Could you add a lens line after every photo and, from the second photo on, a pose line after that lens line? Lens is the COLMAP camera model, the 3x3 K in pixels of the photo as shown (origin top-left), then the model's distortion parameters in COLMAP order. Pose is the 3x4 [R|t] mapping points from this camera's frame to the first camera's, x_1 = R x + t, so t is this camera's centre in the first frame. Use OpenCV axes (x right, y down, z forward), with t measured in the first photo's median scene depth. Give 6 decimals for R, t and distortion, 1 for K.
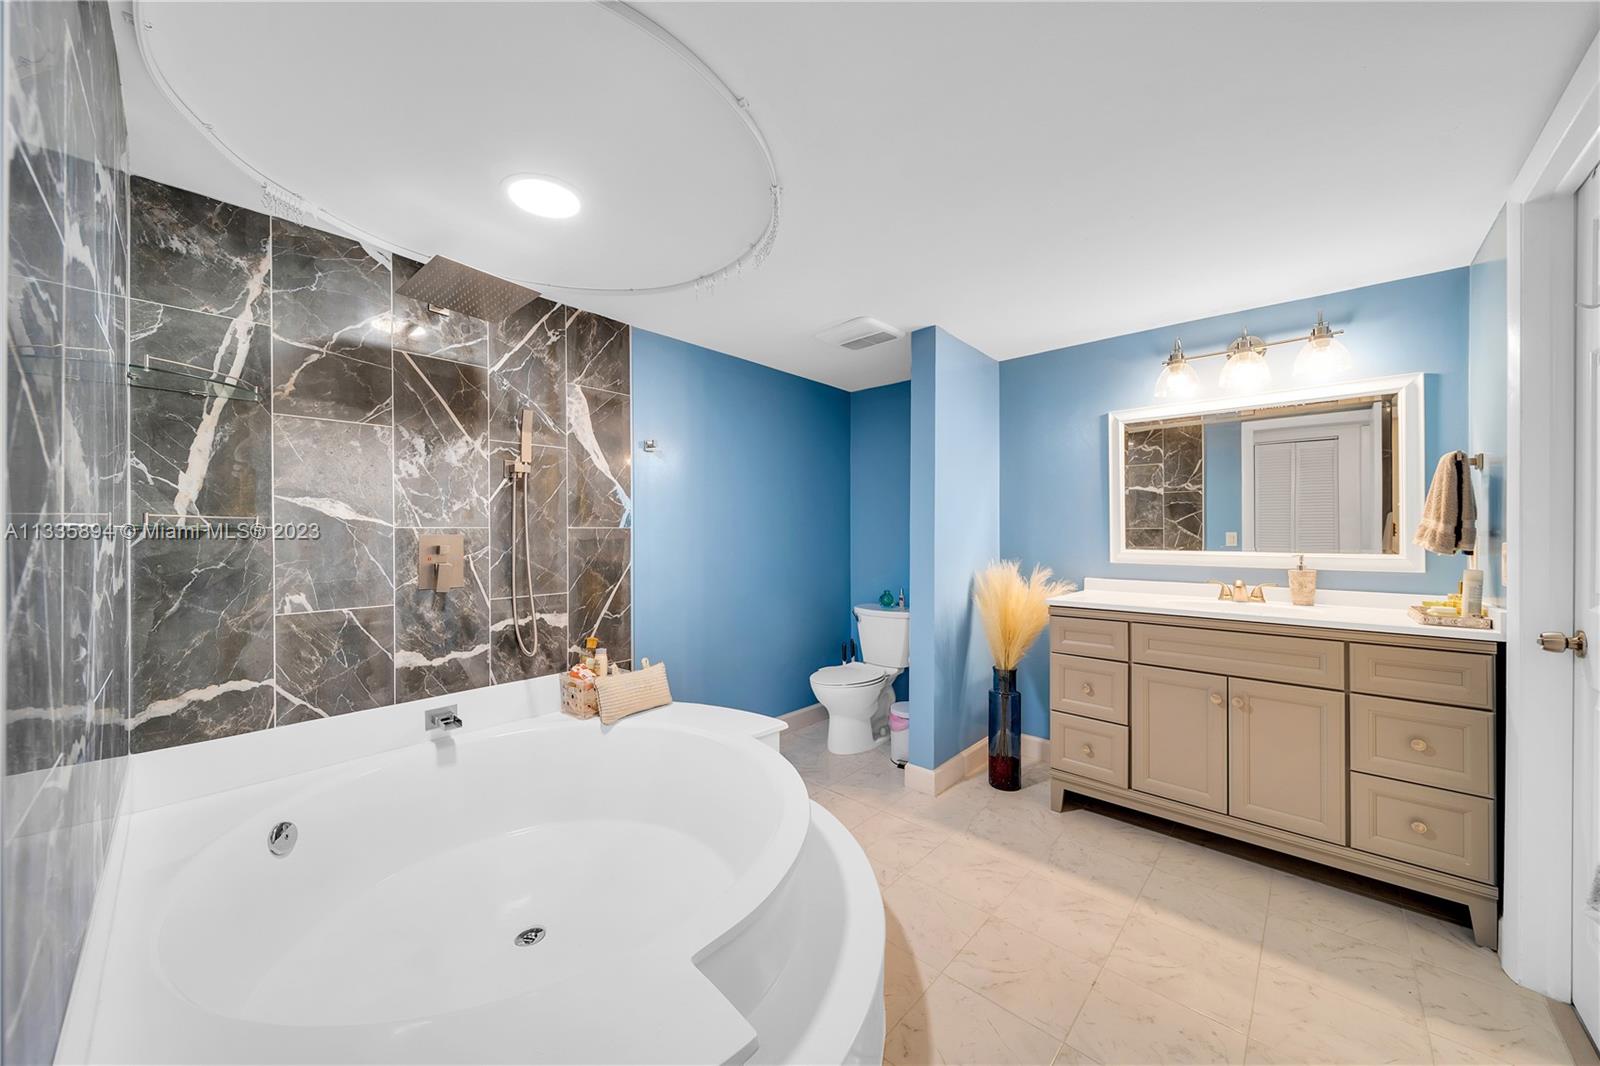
lens RADIAL K [[569.4, 0, 800.6], [0, 569.4, 528.1], [0, 0, 1]] dist [0.000240, -0.000101]
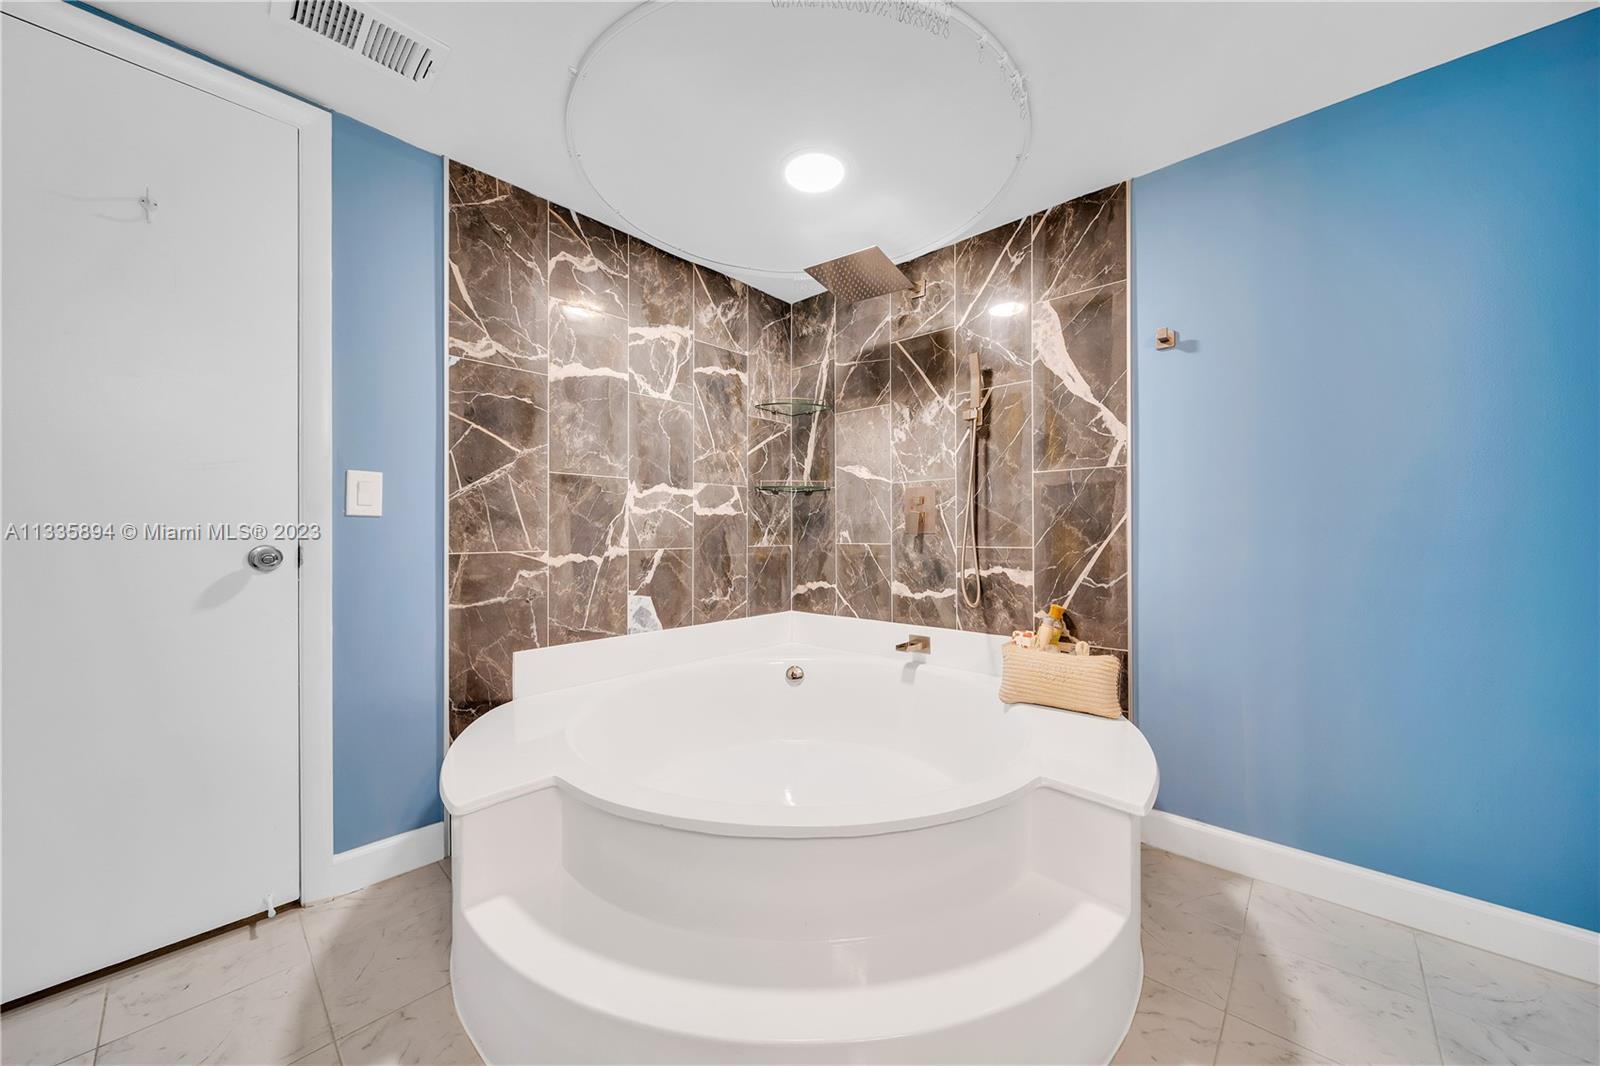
lens RADIAL K [[569.4, 0, 800.6], [0, 569.4, 528.1], [0, 0, 1]] dist [0.000240, -0.000101]
pose [[-0.002741, -0.005033, -0.999984, 0.513640], [0.010797, 0.999929, -0.005062, 0.095801], [0.999938, -0.010811, -0.002687, 0.739317]]
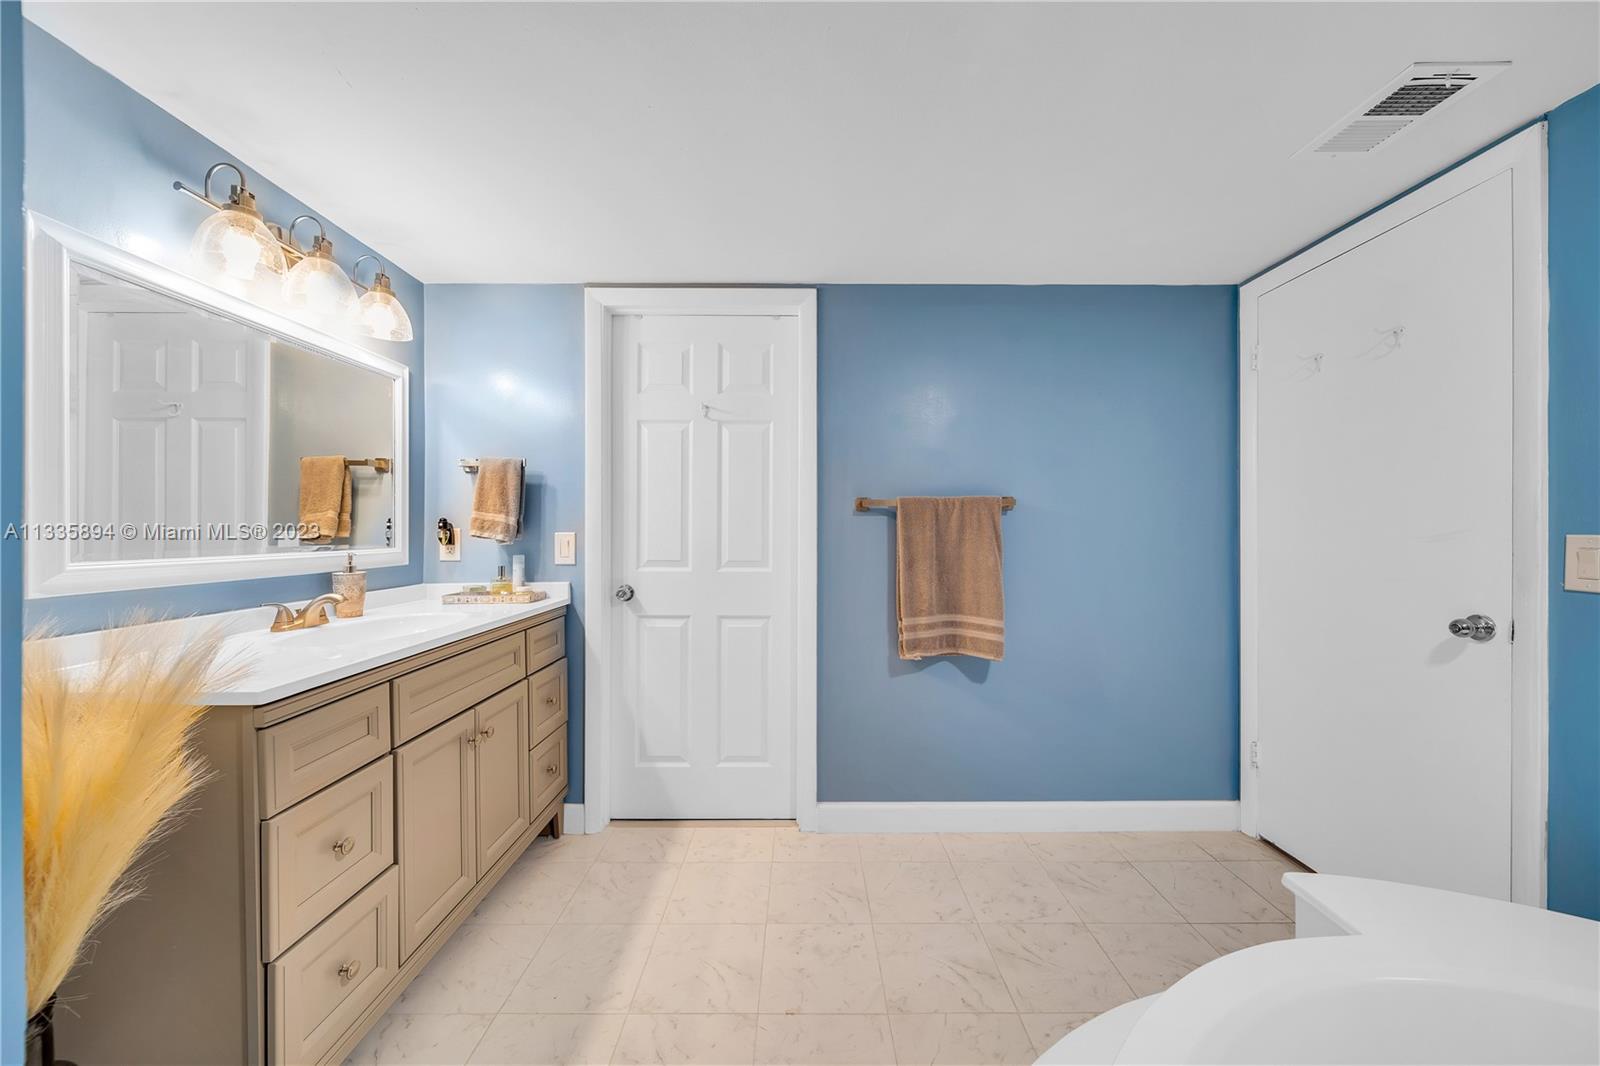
lens RADIAL K [[569.4, 0, 800.6], [0, 569.4, 528.1], [0, 0, 1]] dist [0.000240, -0.000101]
pose [[-0.673718, -0.004160, 0.738977, -0.127581], [-0.008849, 0.999958, -0.002439, 0.010361], [-0.738935, -0.008183, -0.673727, 1.171712]]
